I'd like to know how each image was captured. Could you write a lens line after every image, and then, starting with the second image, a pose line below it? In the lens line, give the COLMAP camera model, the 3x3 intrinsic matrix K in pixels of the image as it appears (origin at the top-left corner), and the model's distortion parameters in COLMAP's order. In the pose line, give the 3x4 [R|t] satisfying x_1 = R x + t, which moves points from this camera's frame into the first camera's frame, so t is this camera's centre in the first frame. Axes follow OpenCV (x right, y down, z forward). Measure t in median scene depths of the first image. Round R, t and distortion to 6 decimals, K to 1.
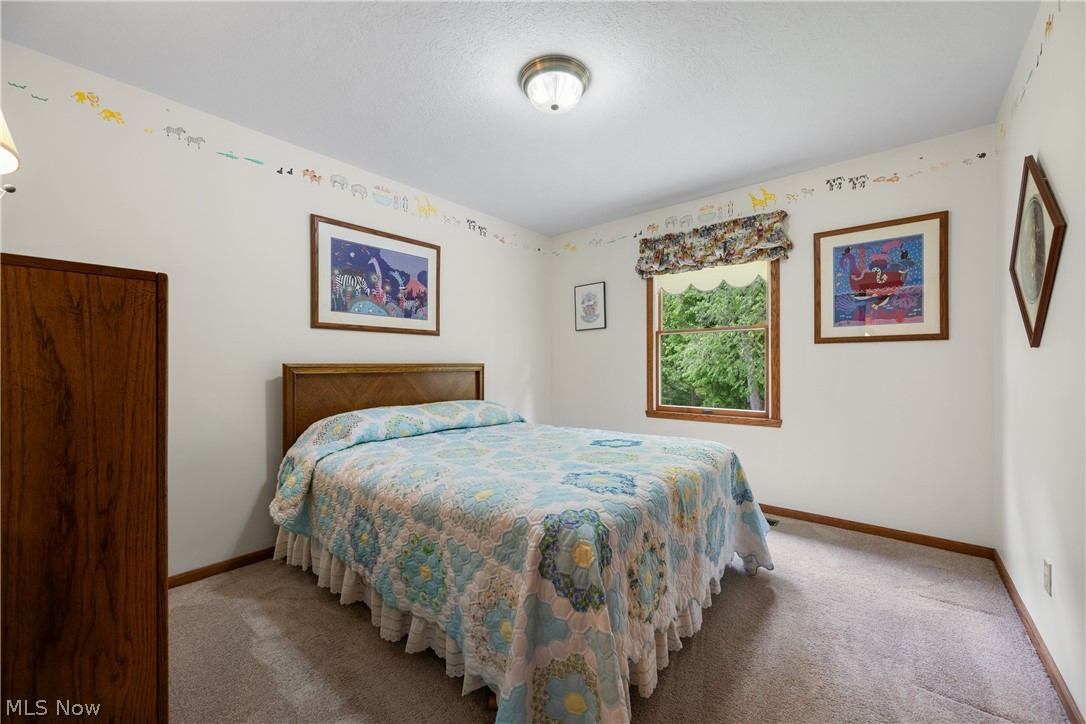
lens RADIAL K [[425.8, 0, 543.2], [0, 425.8, 363.3], [0, 0, 1]] dist [0.000206, -0.000187]
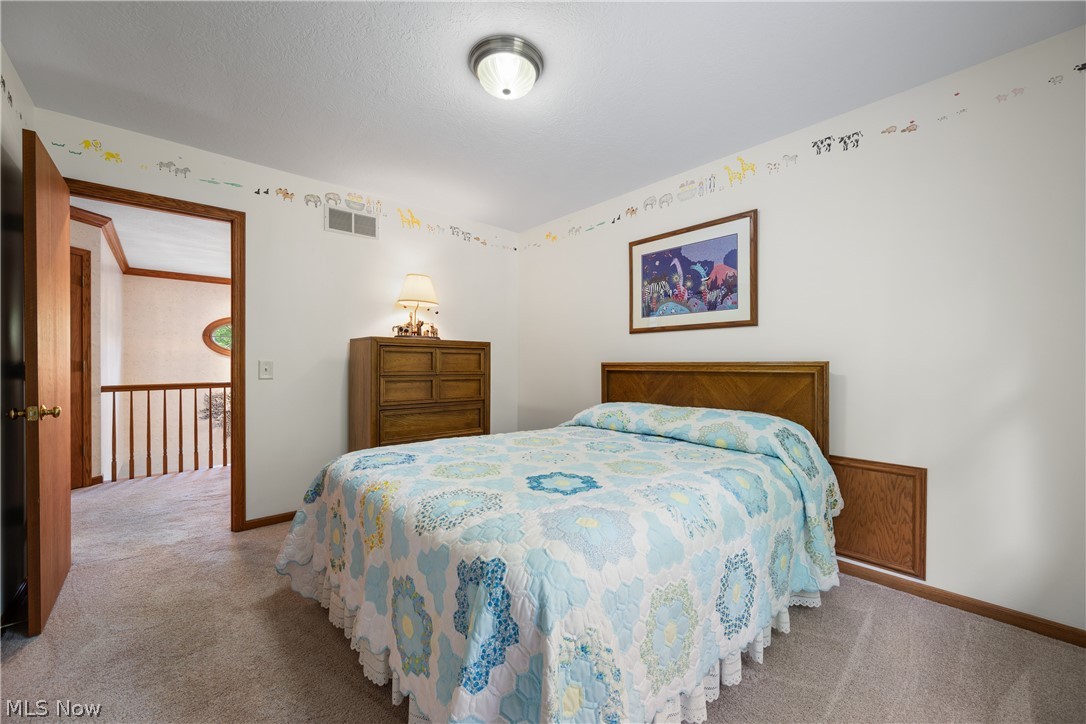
lens RADIAL K [[425.8, 0, 541.9], [0, 425.8, 363.6], [0, 0, 1]] dist [0.000206, -0.000187]
pose [[-0.145263, 0.003358, -0.989387, 0.643187], [0.005199, 0.999983, 0.002630, -0.000146], [0.989379, -0.004762, -0.145278, 0.813375]]
